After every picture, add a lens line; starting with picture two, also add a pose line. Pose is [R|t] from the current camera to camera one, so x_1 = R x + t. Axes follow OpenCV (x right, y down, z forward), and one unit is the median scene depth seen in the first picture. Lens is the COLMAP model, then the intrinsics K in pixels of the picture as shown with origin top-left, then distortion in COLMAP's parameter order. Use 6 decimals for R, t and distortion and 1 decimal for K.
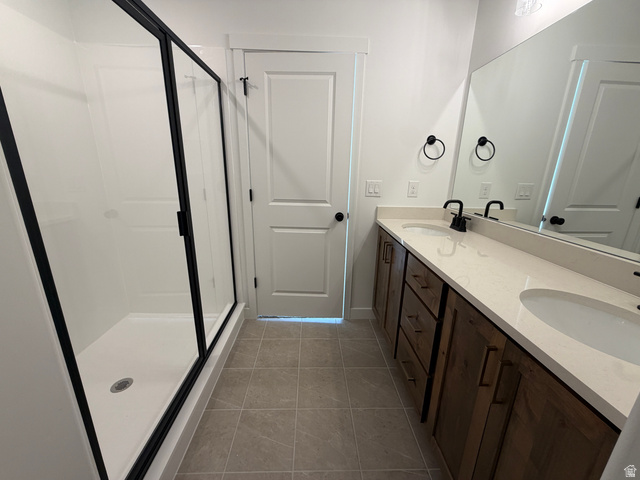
lens RADIAL K [[255.9, 0, 317.3], [0, 255.9, 238.6], [0, 0, 1]] dist [-0.000717, -0.000334]
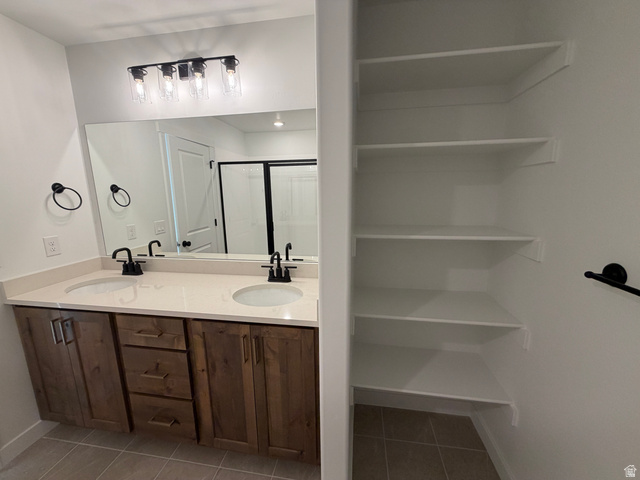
lens RADIAL K [[255.9, 0, 317.3], [0, 255.9, 238.6], [0, 0, 1]] dist [-0.000717, -0.000334]
pose [[0.186926, -0.200261, 0.961746, -0.290979], [0.278054, 0.949753, 0.143721, -0.116313], [-0.942202, 0.240552, 0.233216, 0.012201]]
